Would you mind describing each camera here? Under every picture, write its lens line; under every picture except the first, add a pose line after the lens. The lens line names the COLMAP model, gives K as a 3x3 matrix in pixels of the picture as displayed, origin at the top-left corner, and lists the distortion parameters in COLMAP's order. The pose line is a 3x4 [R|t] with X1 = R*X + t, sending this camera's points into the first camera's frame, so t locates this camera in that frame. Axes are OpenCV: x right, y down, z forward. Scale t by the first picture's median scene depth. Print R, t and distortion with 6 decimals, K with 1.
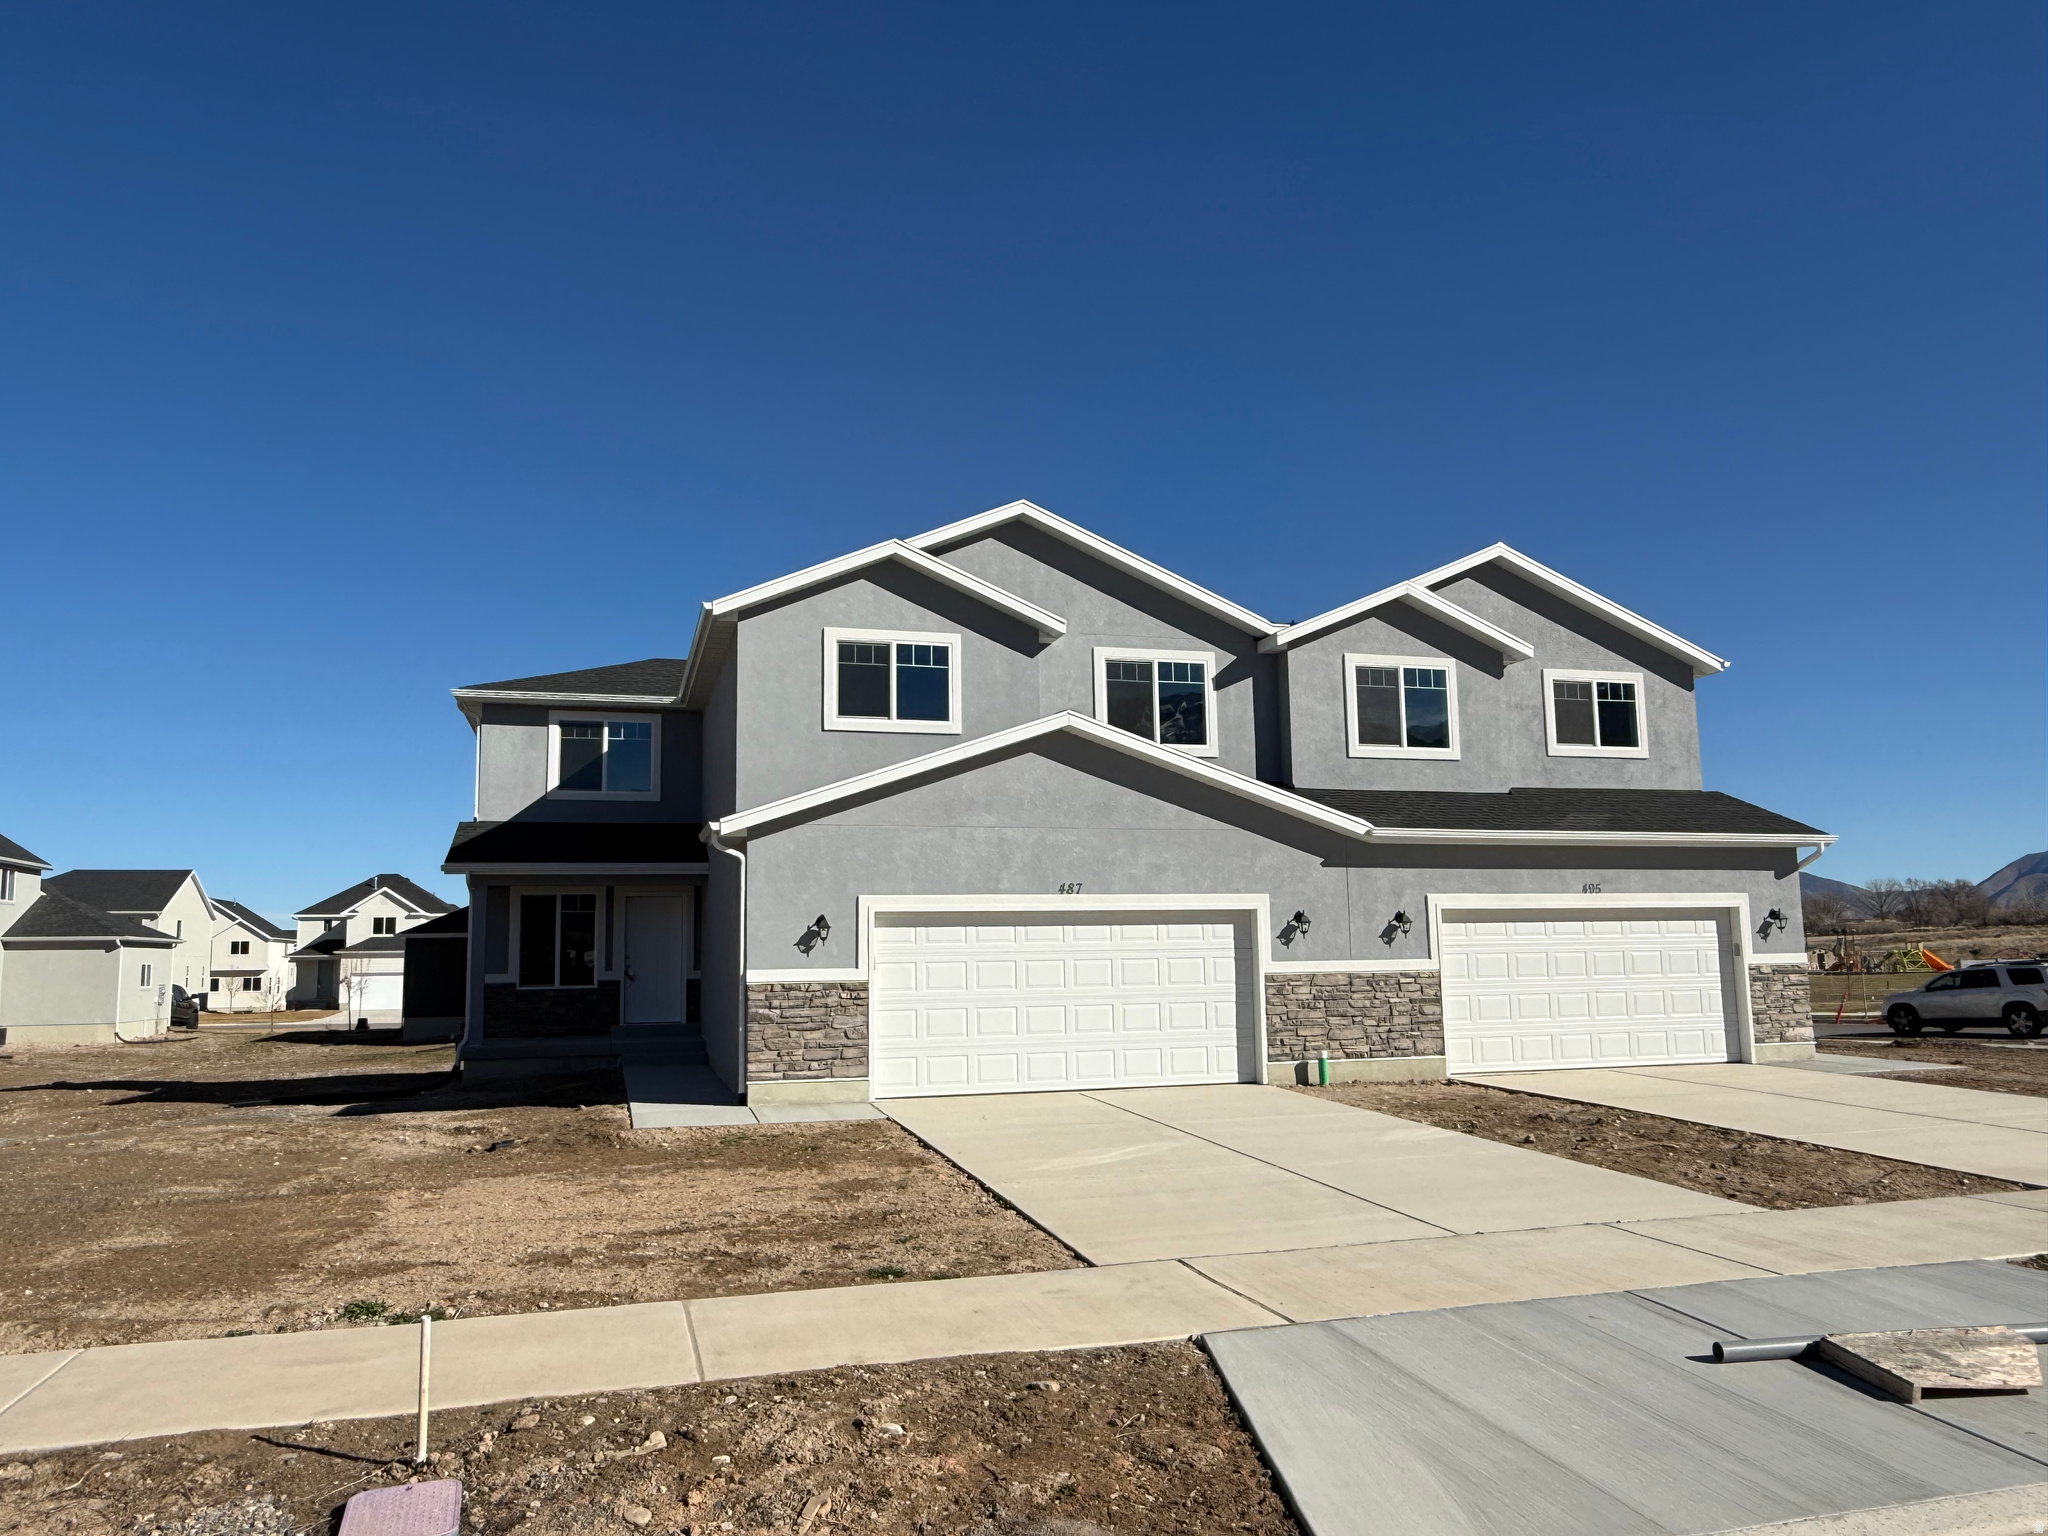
lens RADIAL K [[1441.7, 0, 1026.2], [0, 1441.7, 774.6], [0, 0, 1]] dist [0.017285, 0.000846]
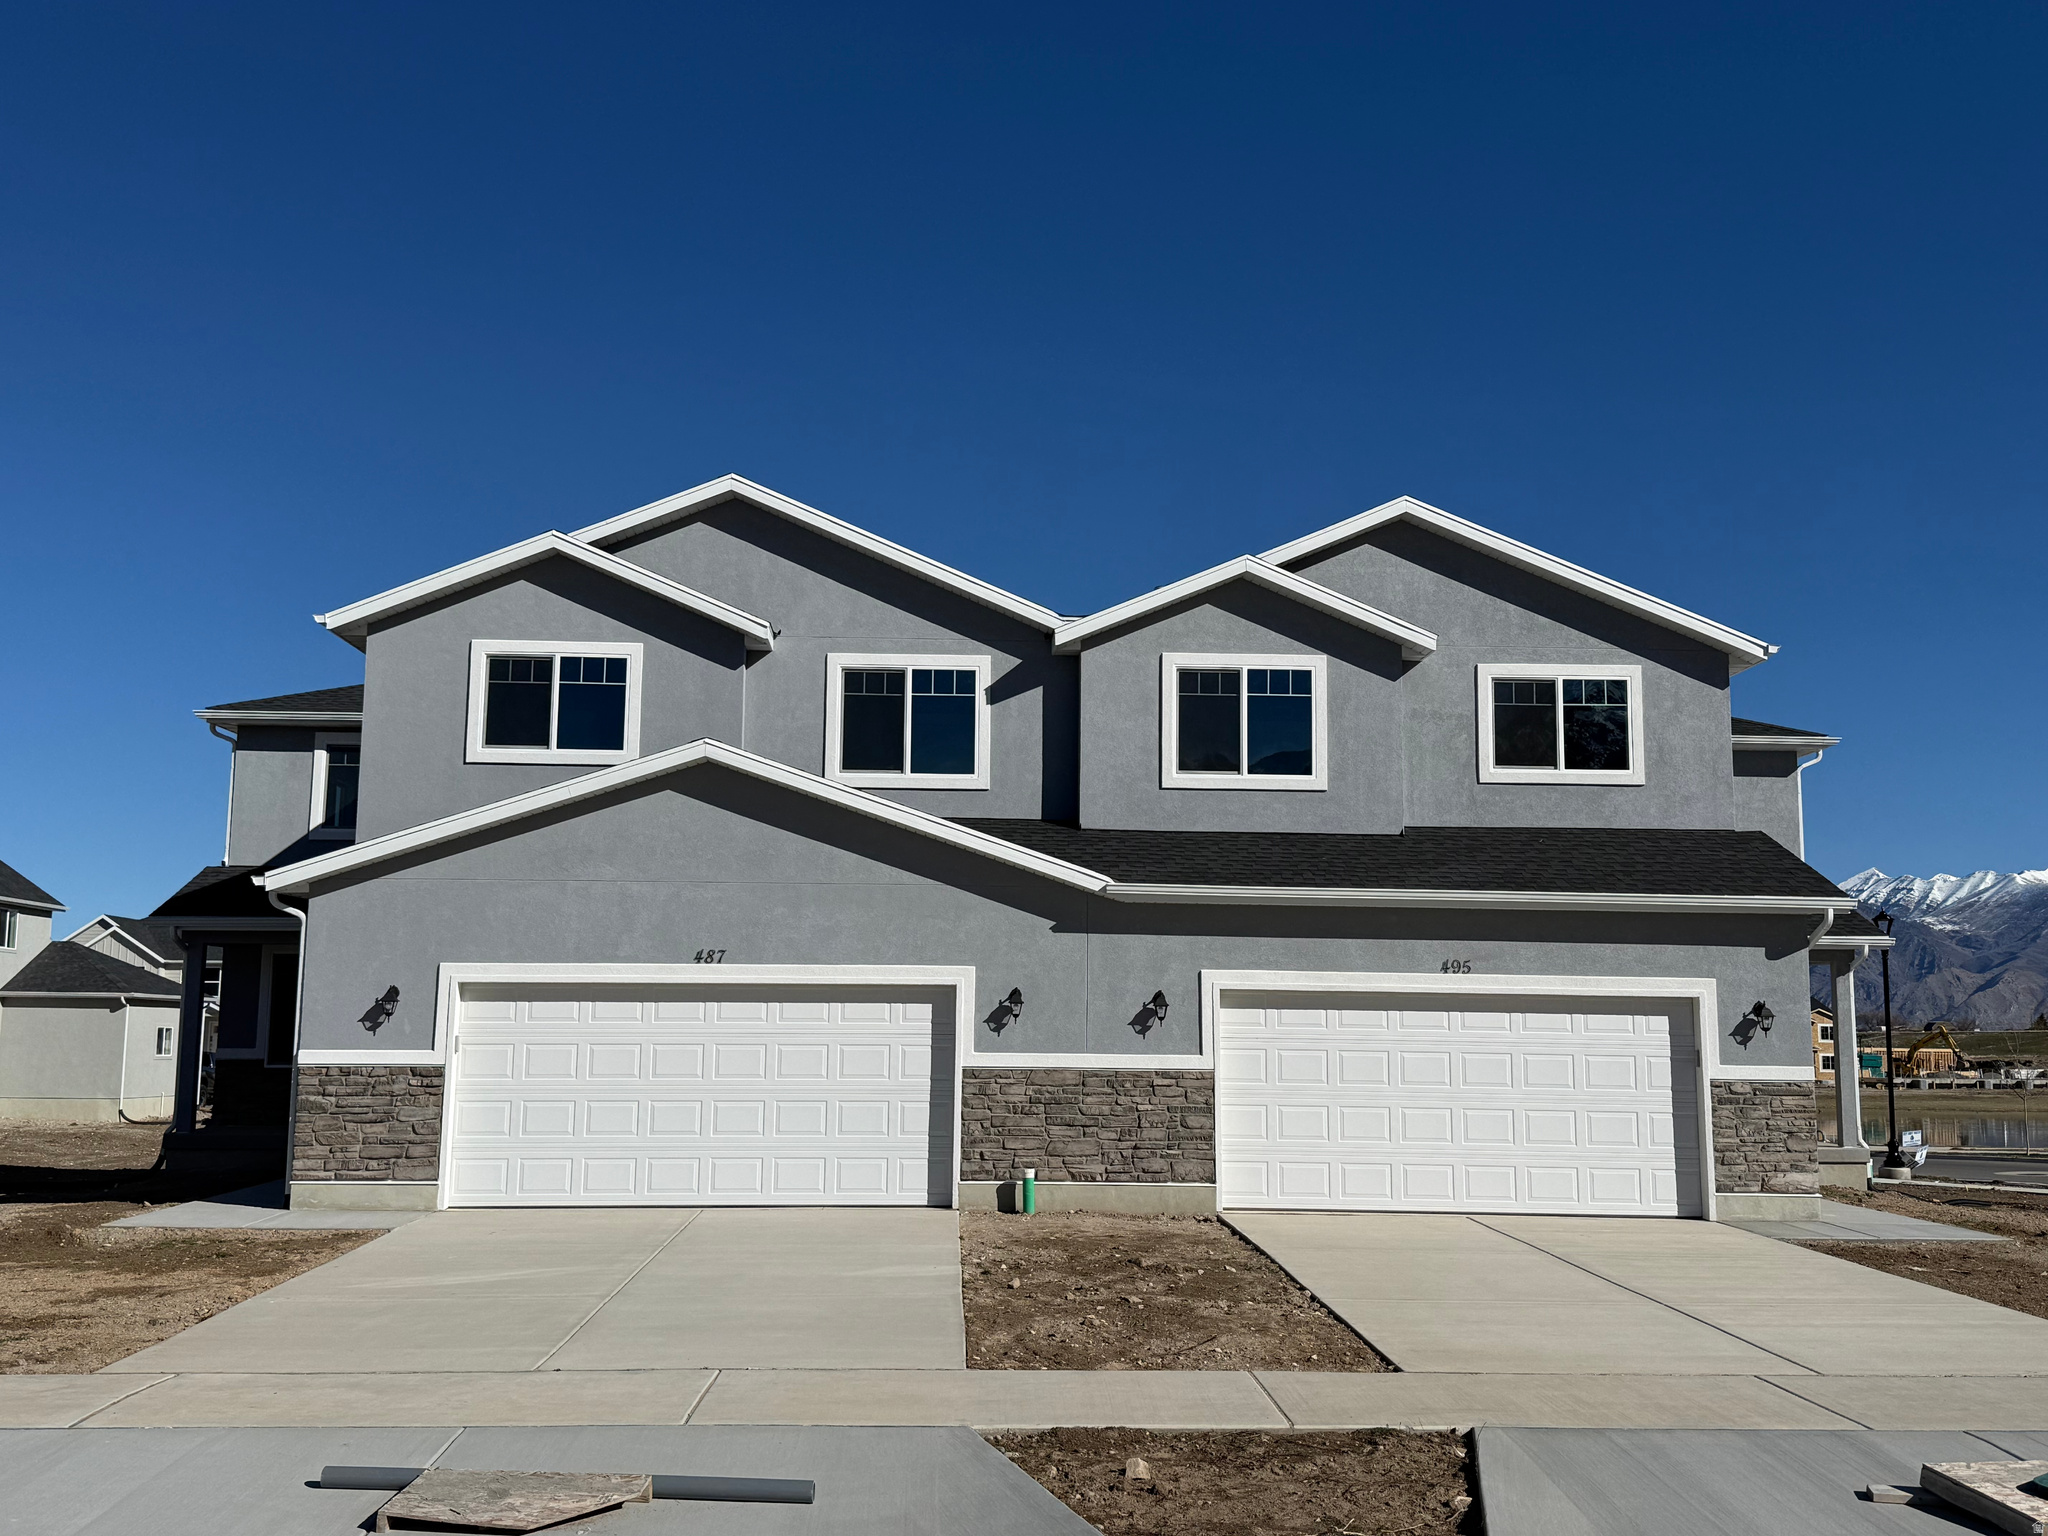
lens RADIAL K [[2043.5, 0, 1022.7], [0, 2043.5, 751.5], [0, 0, 1]] dist [0.136944, 0.000000]
pose [[0.968375, -0.009142, -0.249333, 0.451011], [0.006145, 0.999899, -0.012793, -0.019292], [0.249425, 0.010857, 0.968333, -0.076272]]
